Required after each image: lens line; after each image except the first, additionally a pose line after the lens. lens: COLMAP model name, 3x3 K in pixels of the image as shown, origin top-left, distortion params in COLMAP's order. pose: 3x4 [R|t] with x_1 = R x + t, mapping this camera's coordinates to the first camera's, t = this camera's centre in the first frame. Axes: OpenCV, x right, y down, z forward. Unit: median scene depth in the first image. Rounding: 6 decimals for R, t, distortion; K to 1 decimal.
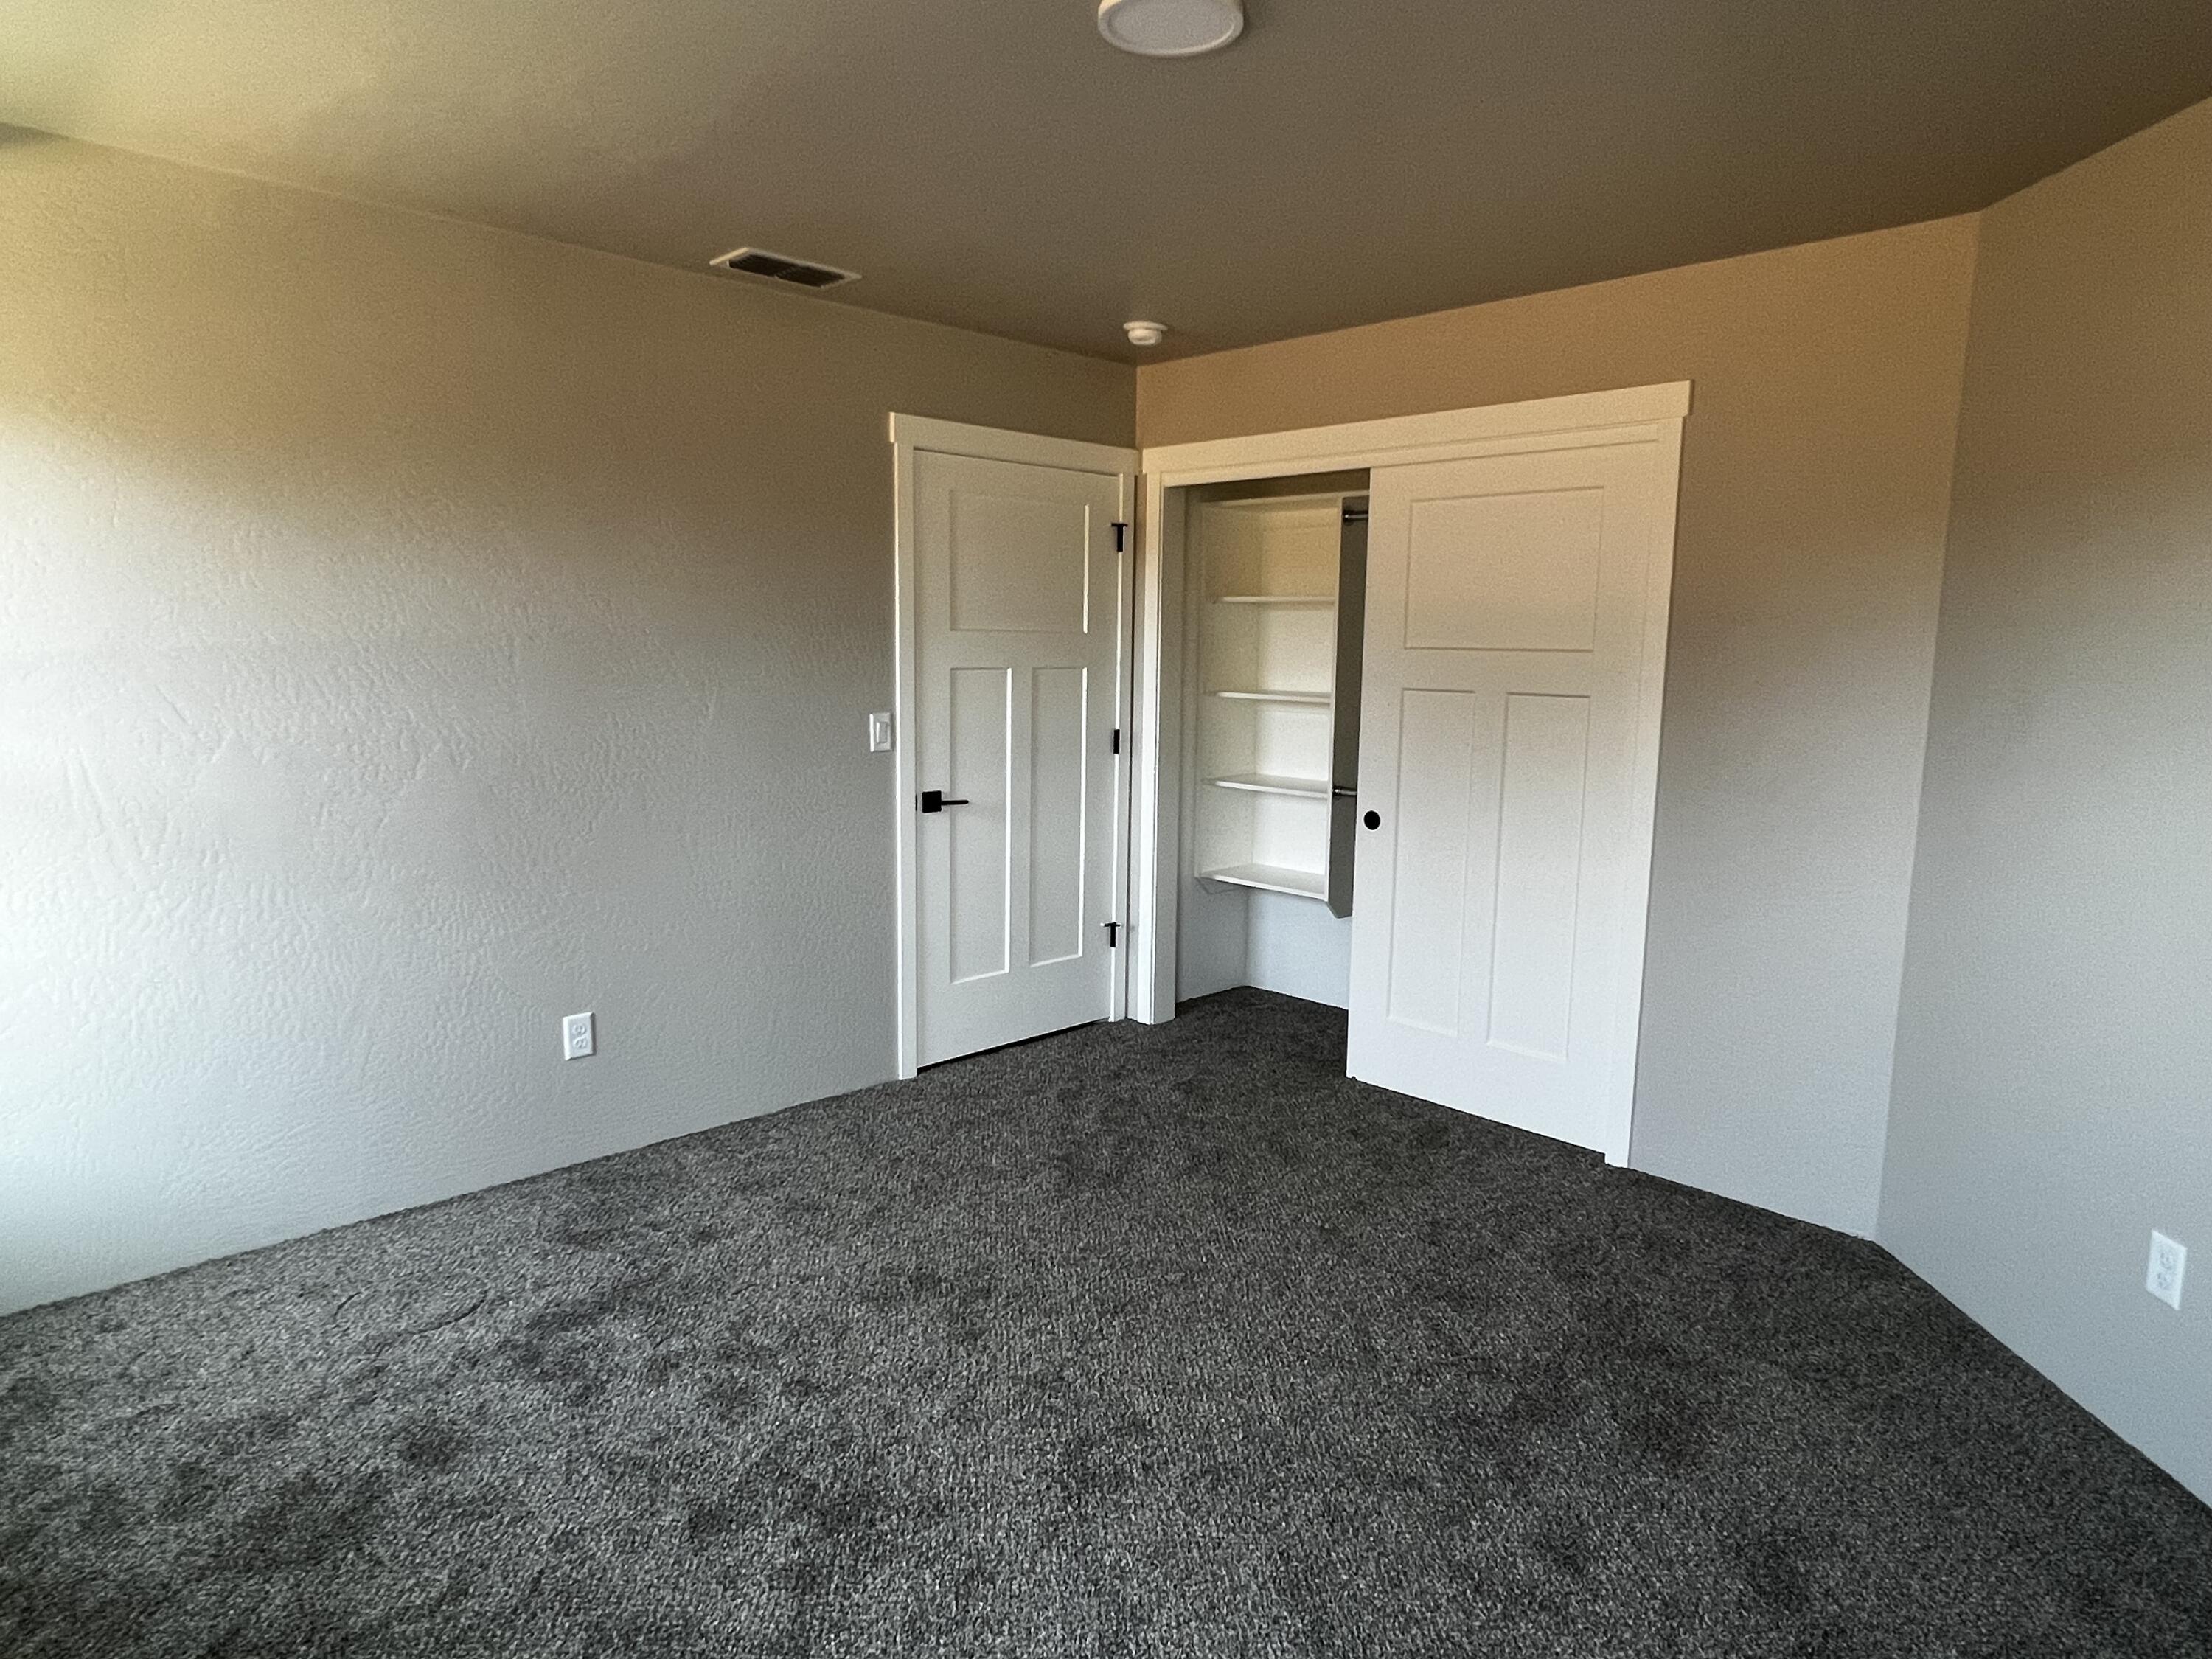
lens RADIAL K [[1302.0, 0, 1102.9], [0, 1302.0, 830.4], [0, 0, 1]] dist [0.000788, -0.000092]
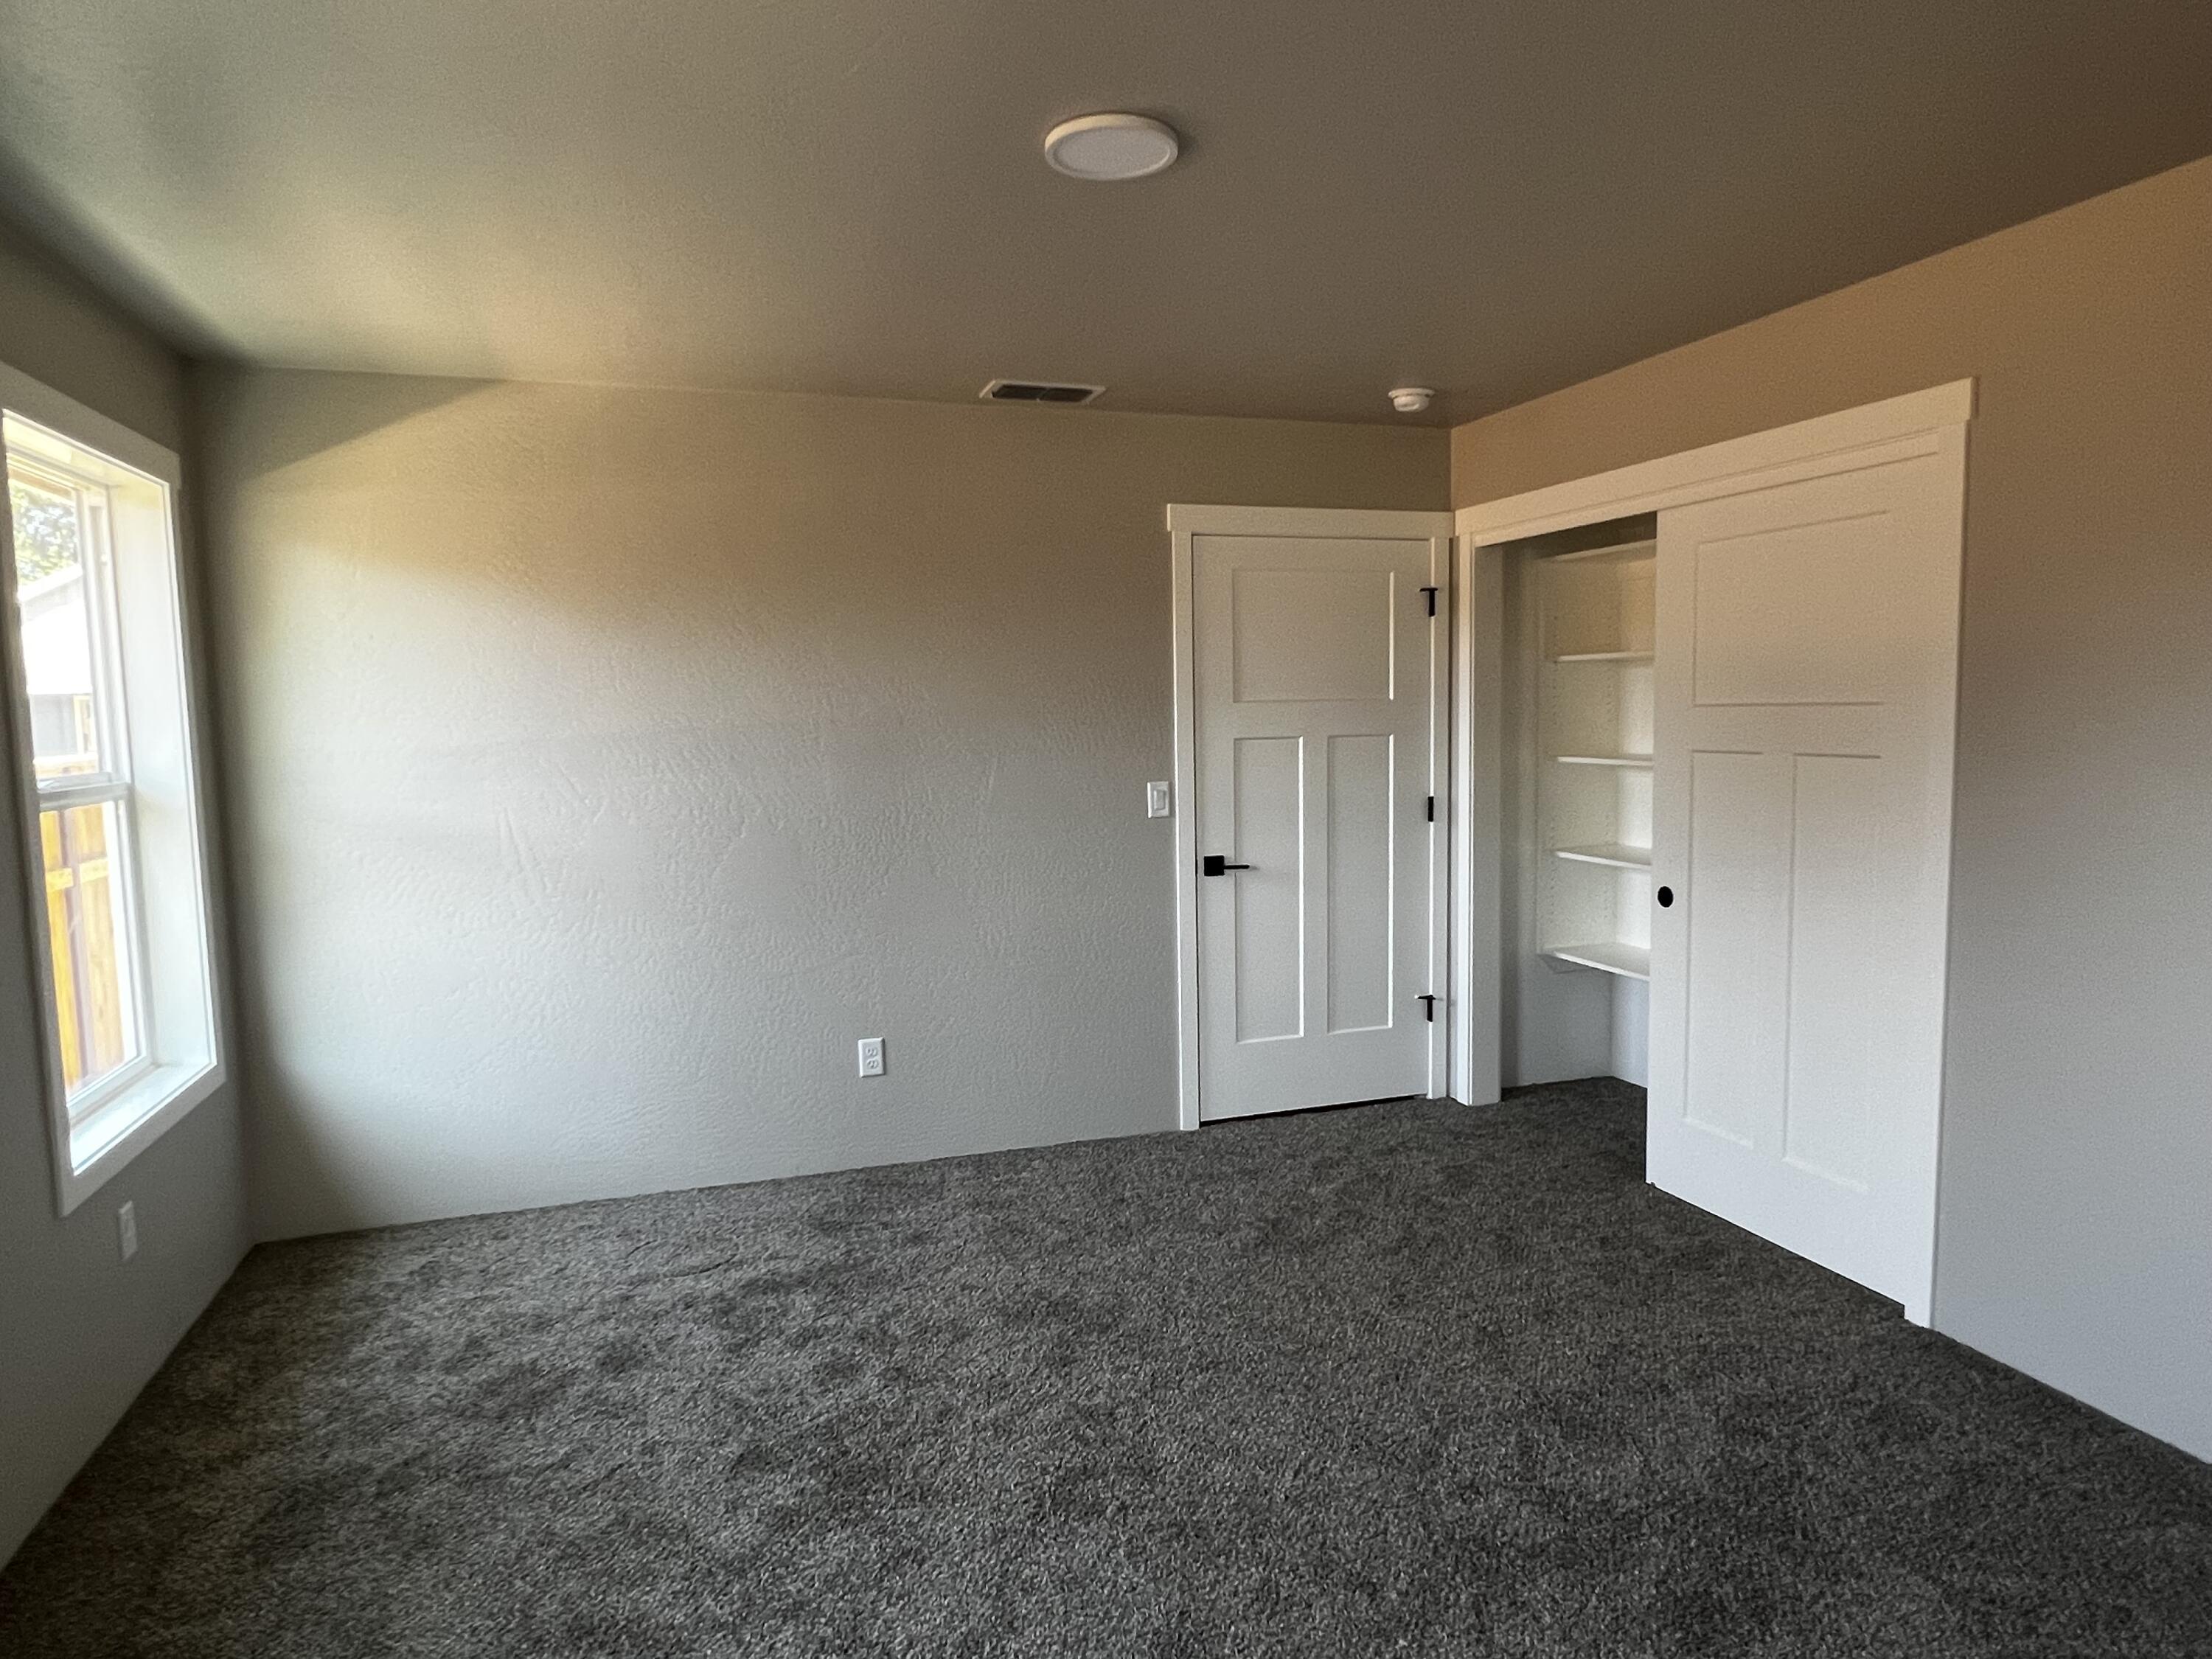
lens RADIAL K [[1302.0, 0, 1102.9], [0, 1302.0, 838.5], [0, 0, 1]] dist [0.000788, -0.000092]
pose [[0.901119, 0.011981, -0.433406, 0.418066], [-0.032168, 0.998711, -0.039274, -0.000279], [0.432376, 0.049332, 0.900343, 0.031454]]
